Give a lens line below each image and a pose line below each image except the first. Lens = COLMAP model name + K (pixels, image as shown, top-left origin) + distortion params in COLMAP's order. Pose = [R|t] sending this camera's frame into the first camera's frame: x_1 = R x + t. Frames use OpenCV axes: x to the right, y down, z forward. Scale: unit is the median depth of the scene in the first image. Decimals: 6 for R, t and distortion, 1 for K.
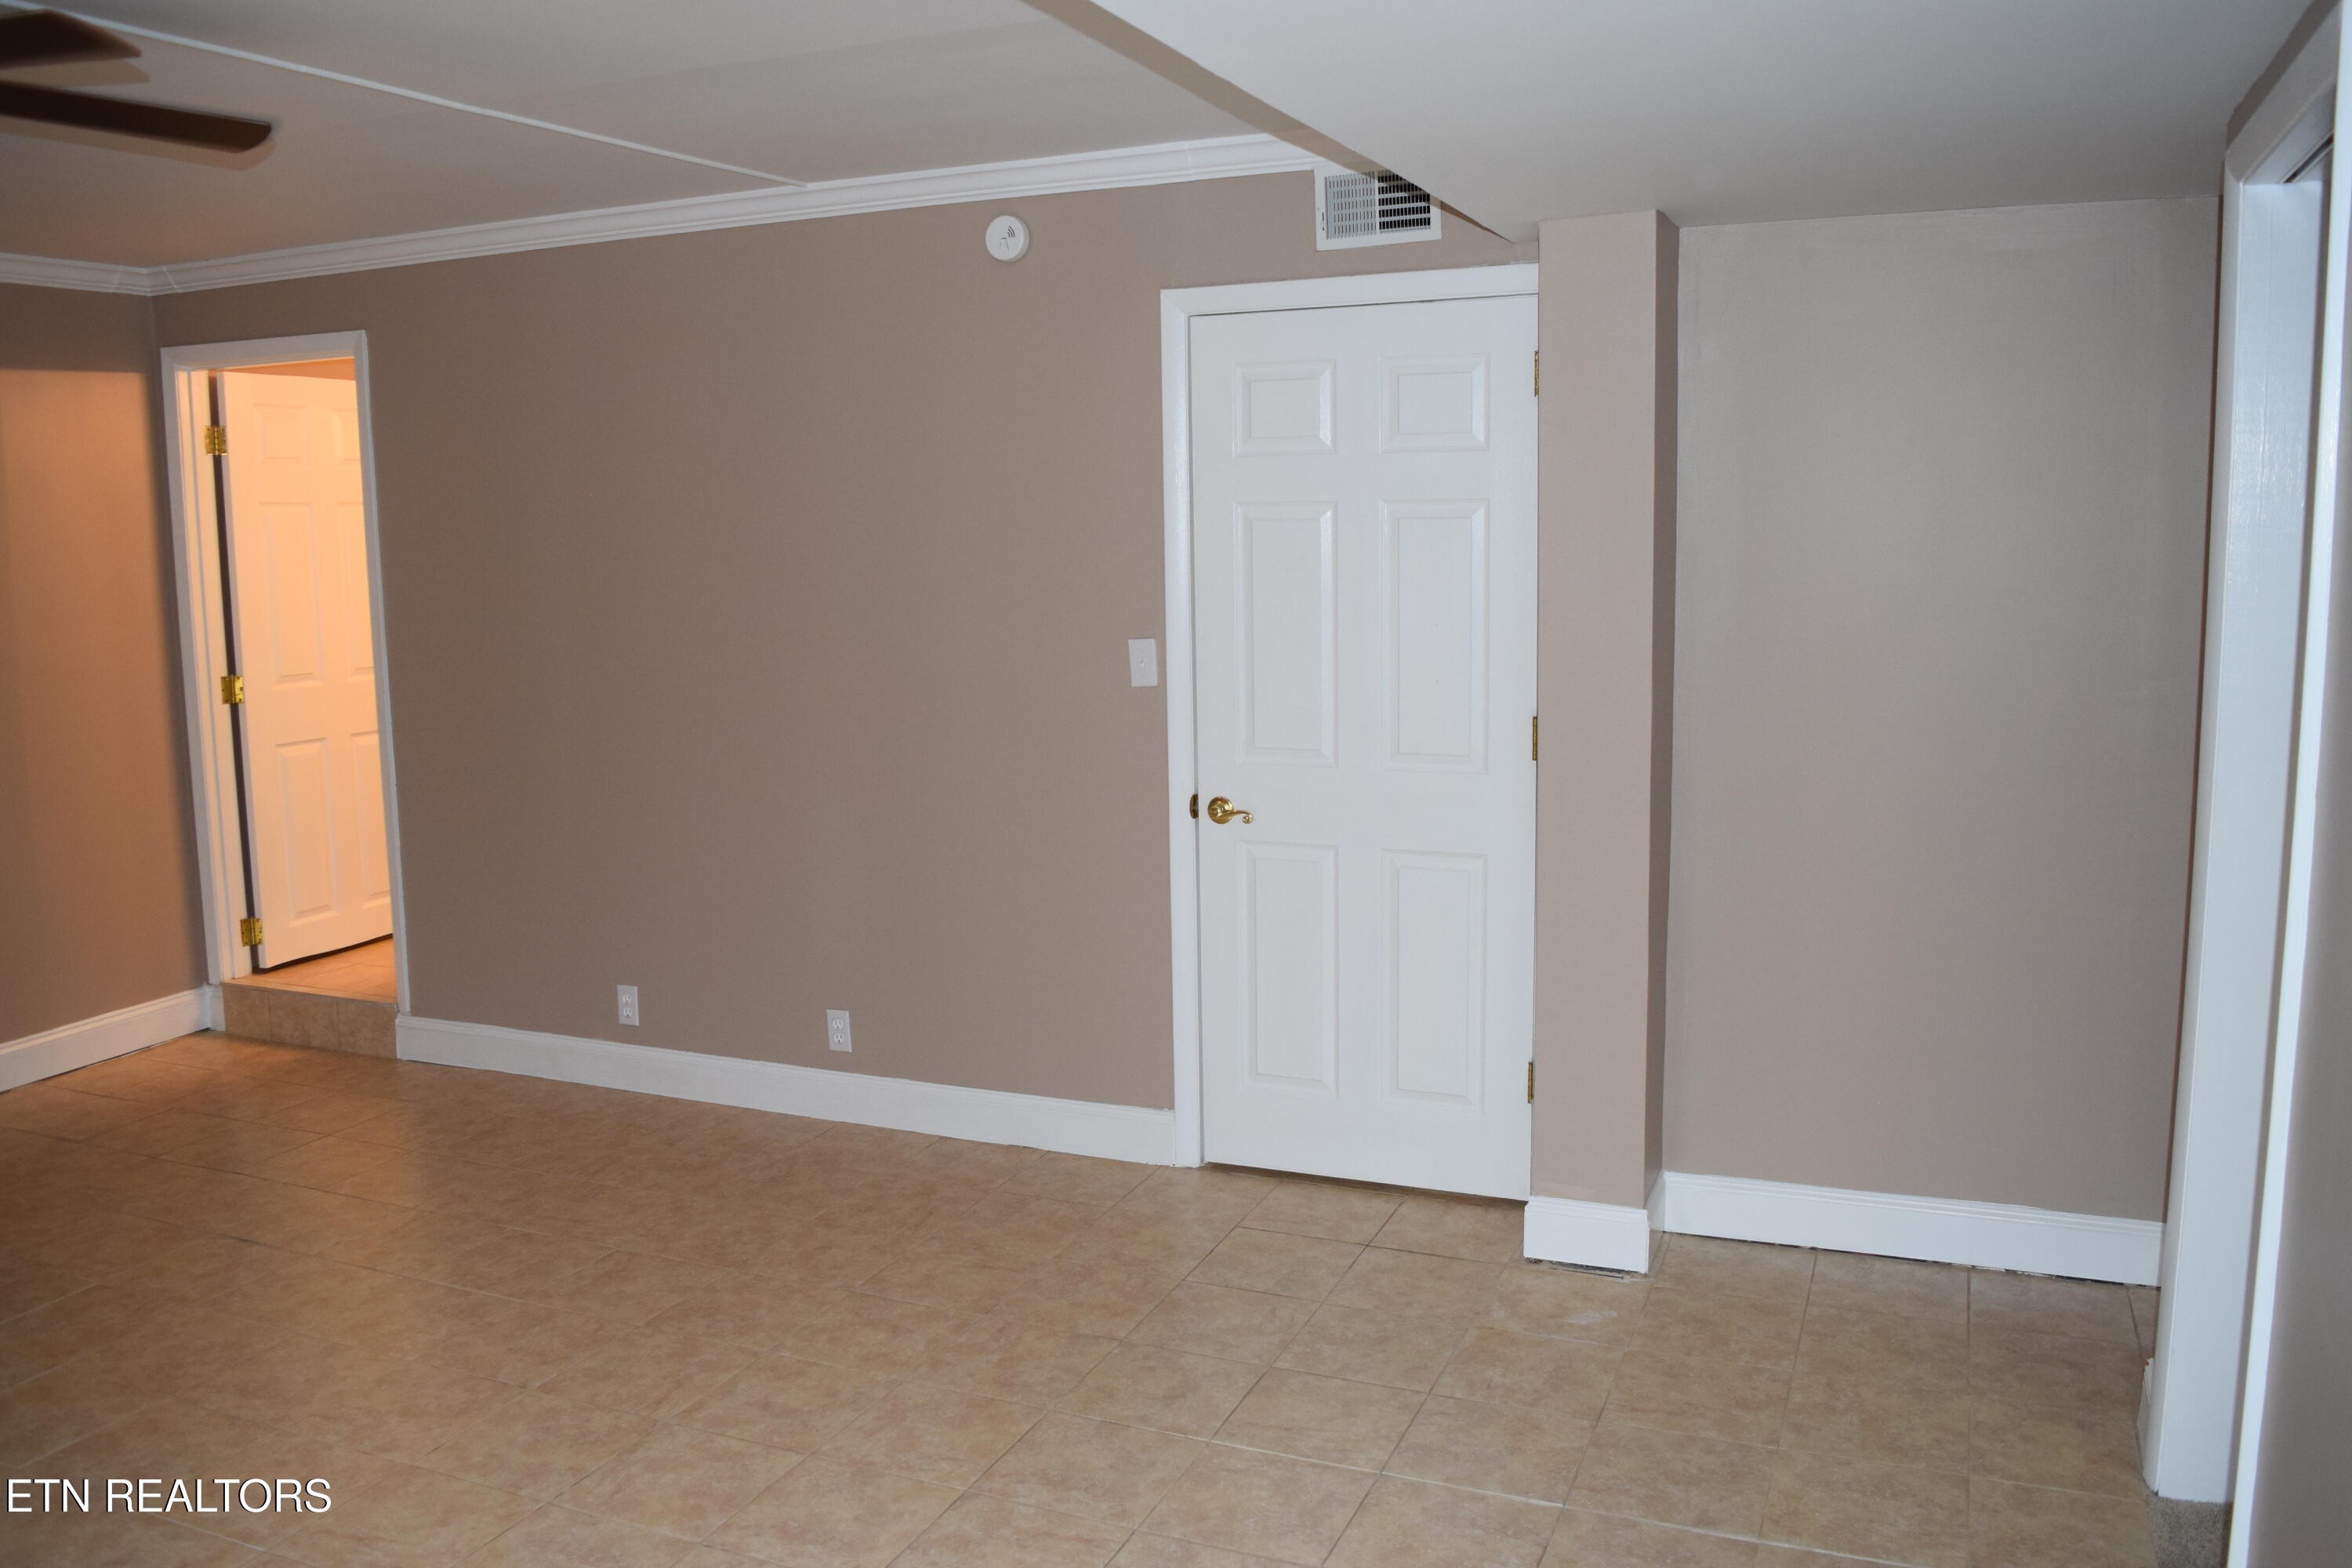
lens RADIAL K [[1850.0, 0, 1176.0], [0, 1850.0, 784.0], [0, 0, 1]] dist [-0.093611, 0.024082]
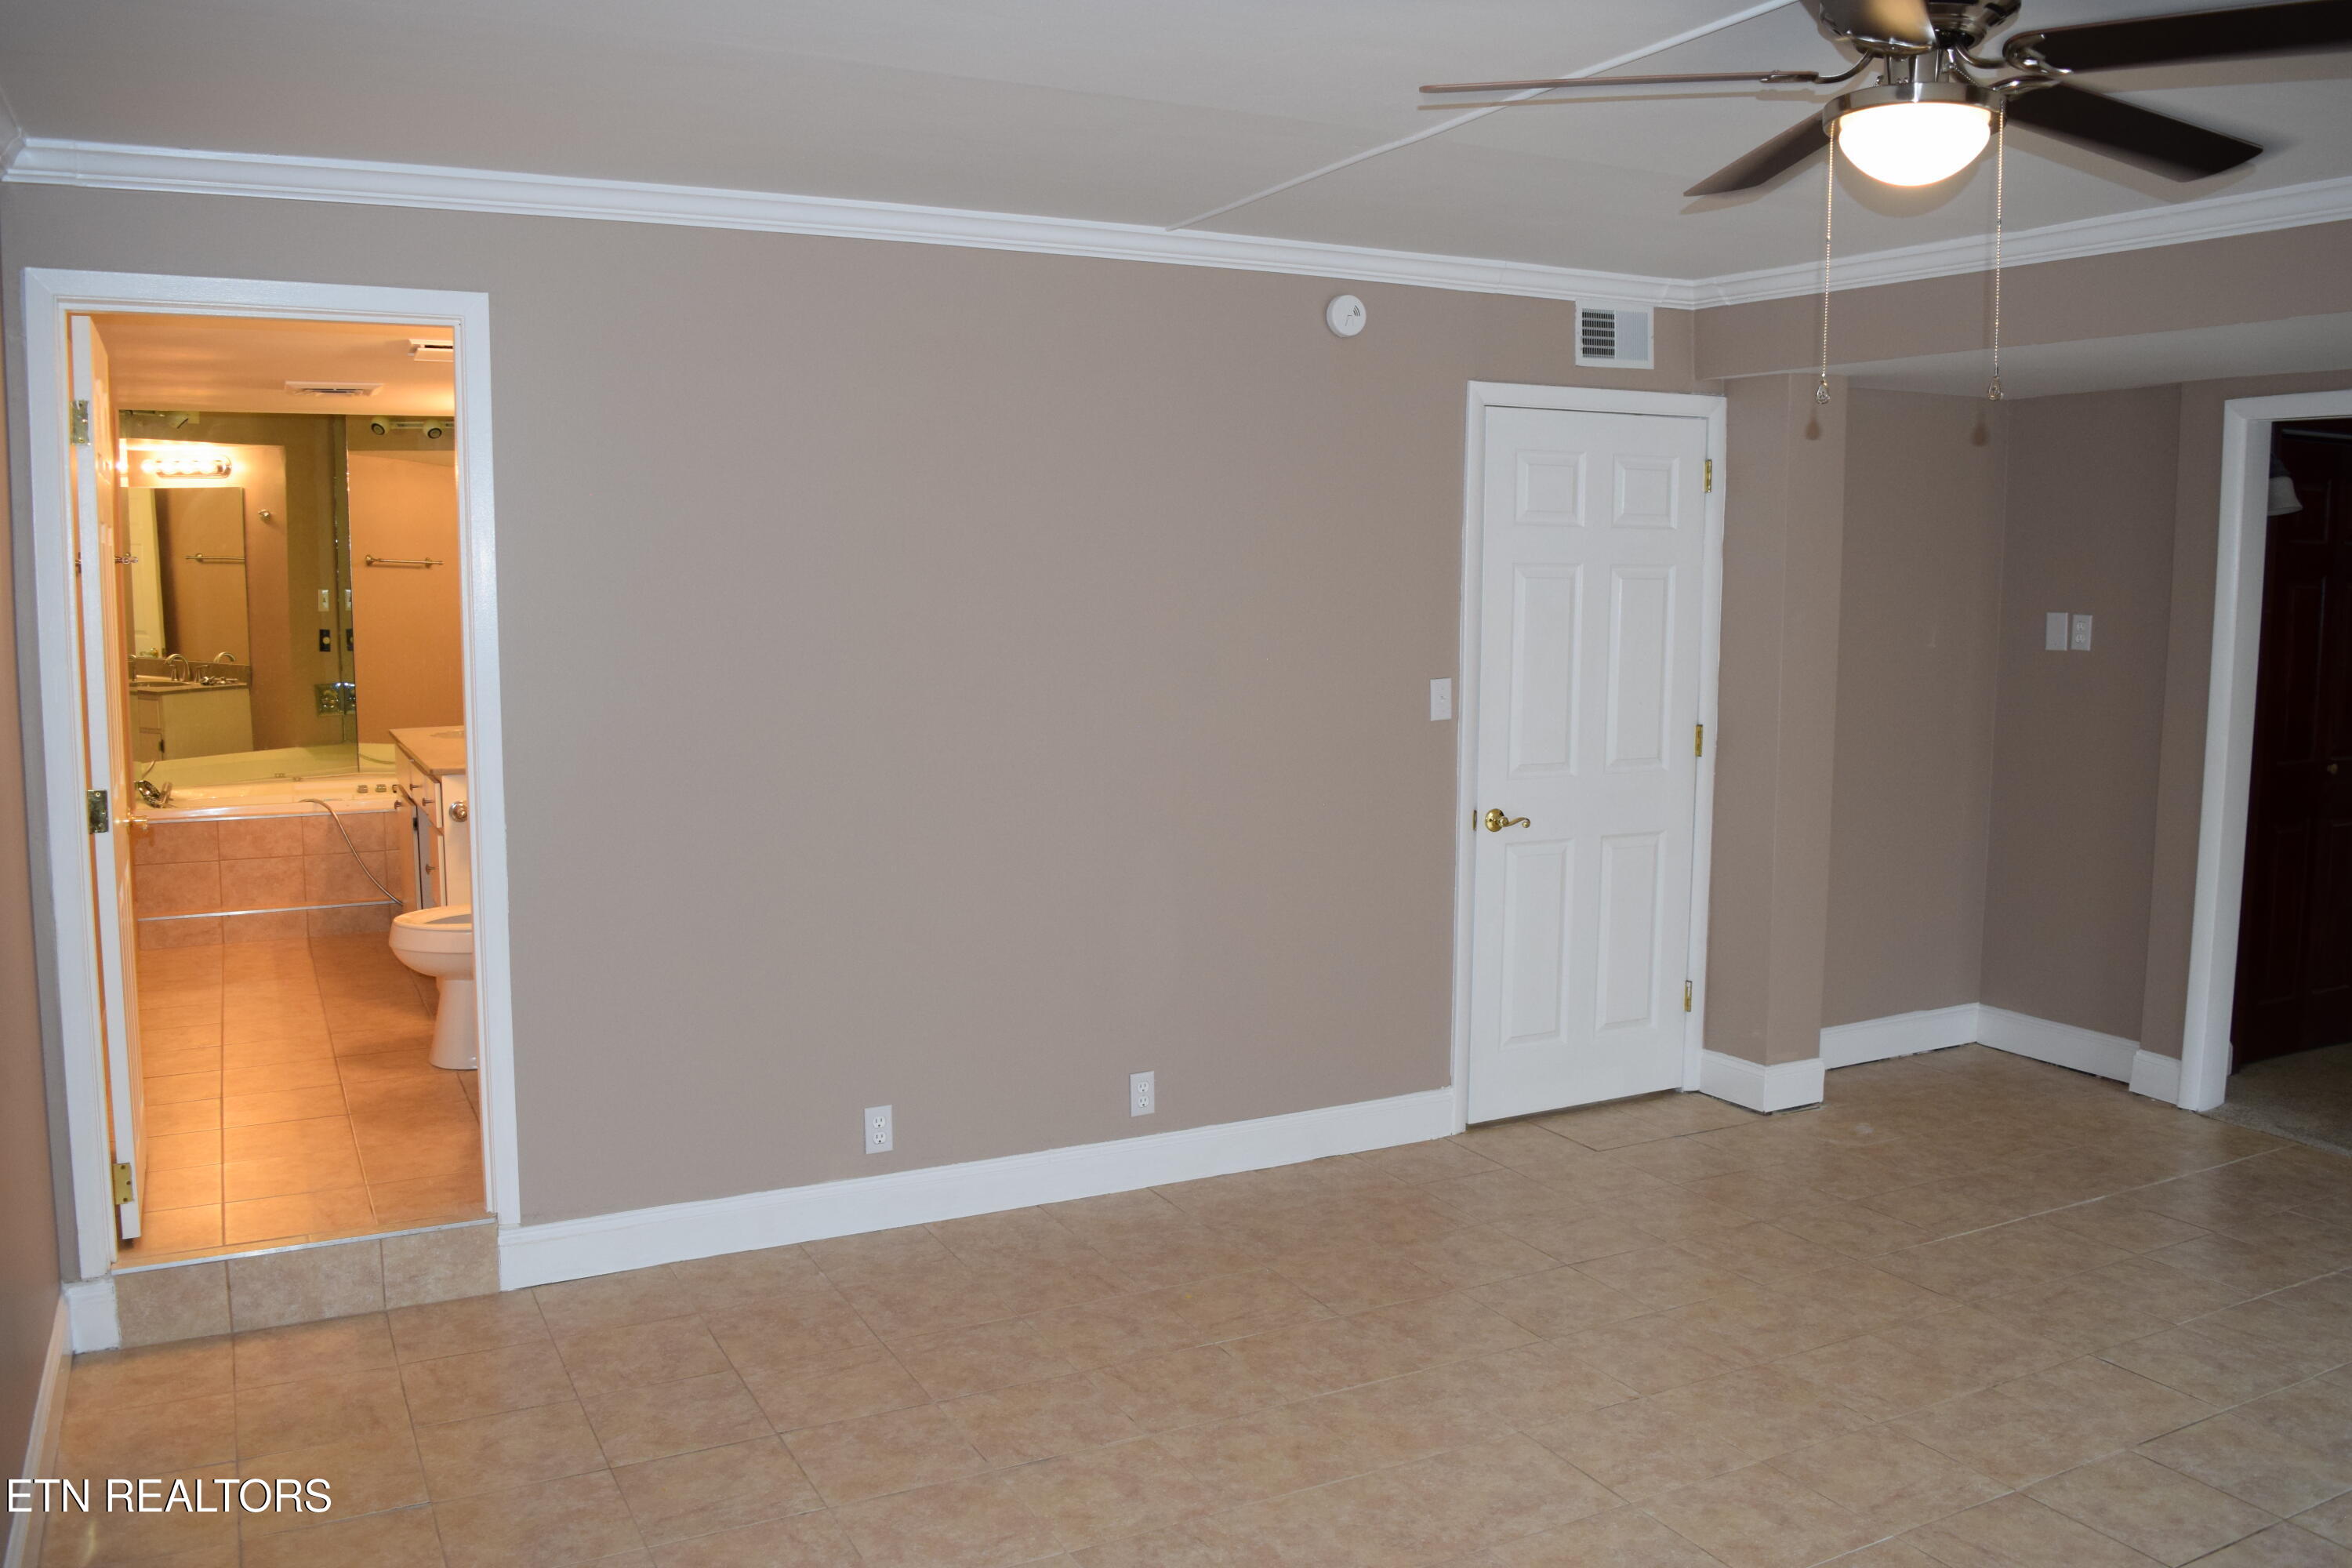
lens RADIAL K [[1850.0, 0, 1176.0], [0, 1850.0, 784.0], [0, 0, 1]] dist [-0.093611, 0.024082]
pose [[0.629135, -0.068969, 0.774231, -1.159248], [0.094656, 0.995441, 0.011758, -0.048182], [-0.771511, 0.065888, 0.632794, 0.460959]]
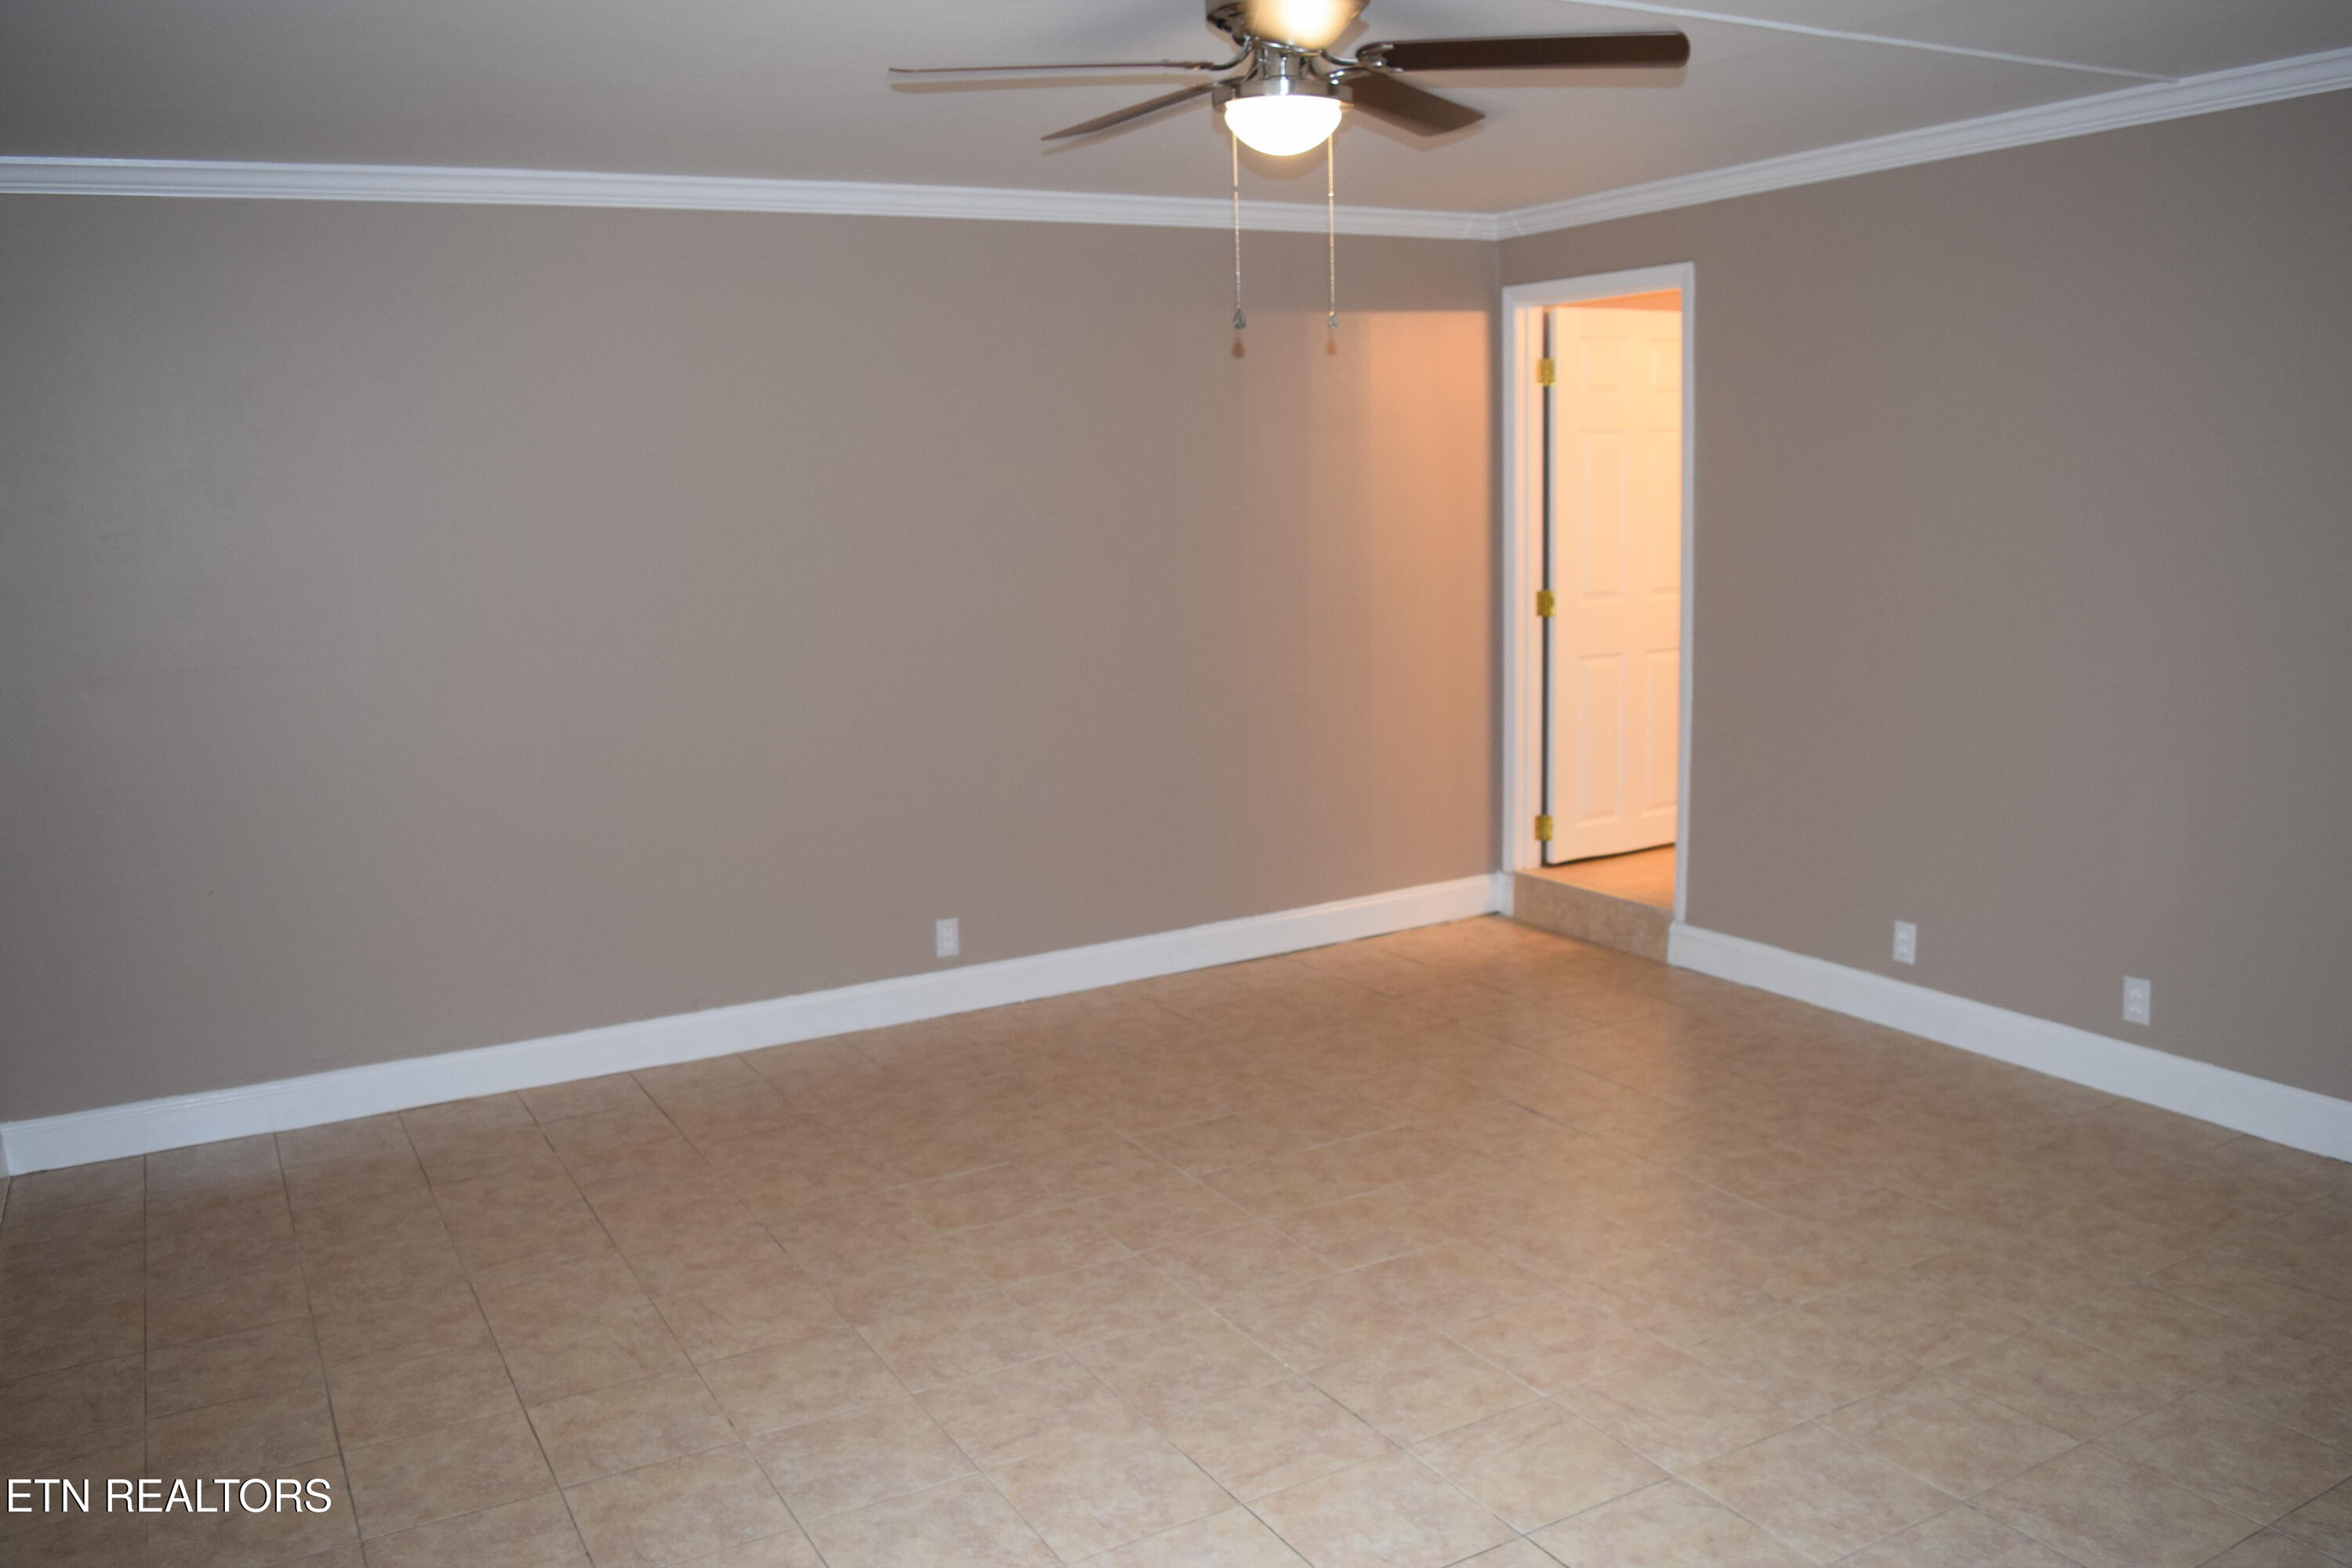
lens RADIAL K [[1850.0, 0, 1176.0], [0, 1850.0, 784.0], [0, 0, 1]] dist [-0.093611, 0.024082]
pose [[0.794554, 0.092208, -0.600151, -0.040915], [-0.067342, 0.995687, 0.063822, -0.000096], [0.603447, -0.010295, 0.797337, -0.019502]]
